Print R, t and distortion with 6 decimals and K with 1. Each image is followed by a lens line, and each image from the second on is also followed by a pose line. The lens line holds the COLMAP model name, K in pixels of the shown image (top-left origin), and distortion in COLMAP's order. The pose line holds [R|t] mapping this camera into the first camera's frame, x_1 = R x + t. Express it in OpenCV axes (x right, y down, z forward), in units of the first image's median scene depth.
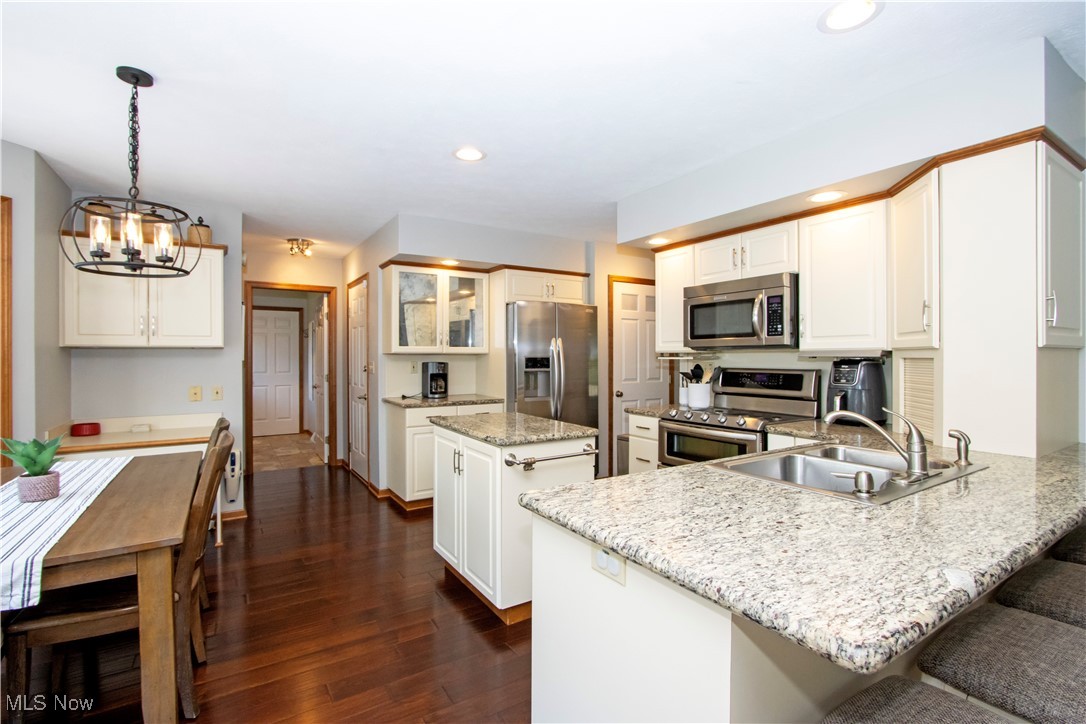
lens RADIAL K [[500.8, 0, 543.0], [0, 500.8, 362.0], [0, 0, 1]] dist [-0.021483, 0.000876]
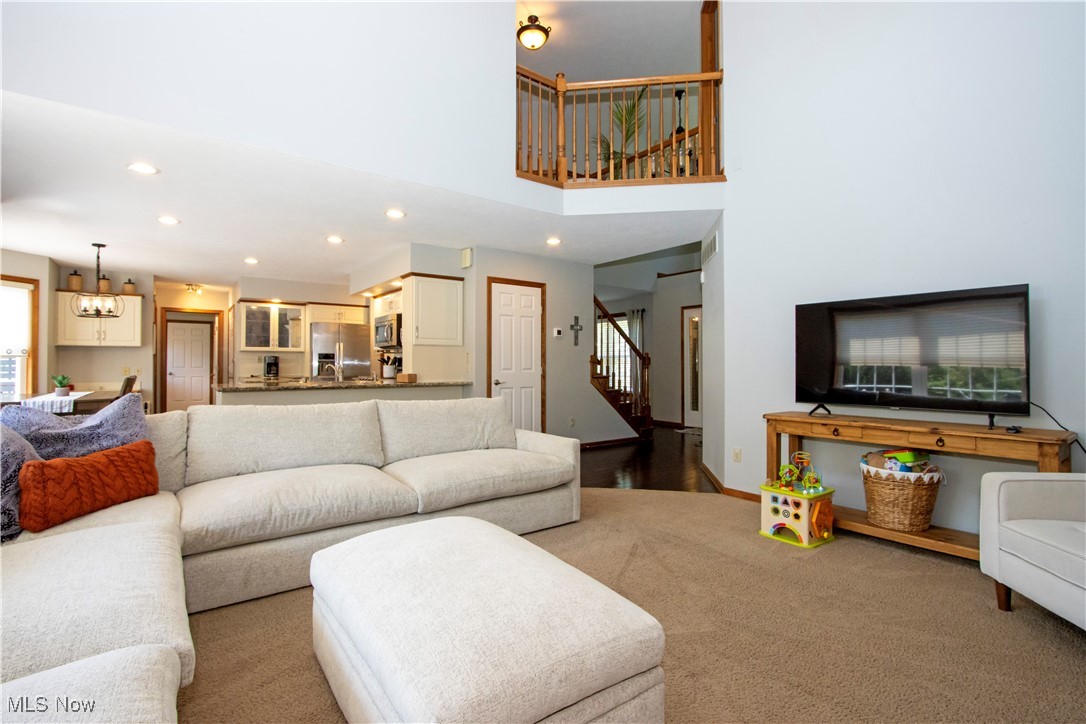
lens RADIAL K [[500.8, 0, 543.0], [0, 500.8, 362.0], [0, 0, 1]] dist [-0.021483, 0.000876]
pose [[0.997559, 0.001387, 0.069816, 0.634375], [-0.000321, 0.999883, -0.015274, 0.047835], [-0.069829, 0.015214, 0.997443, -0.831570]]
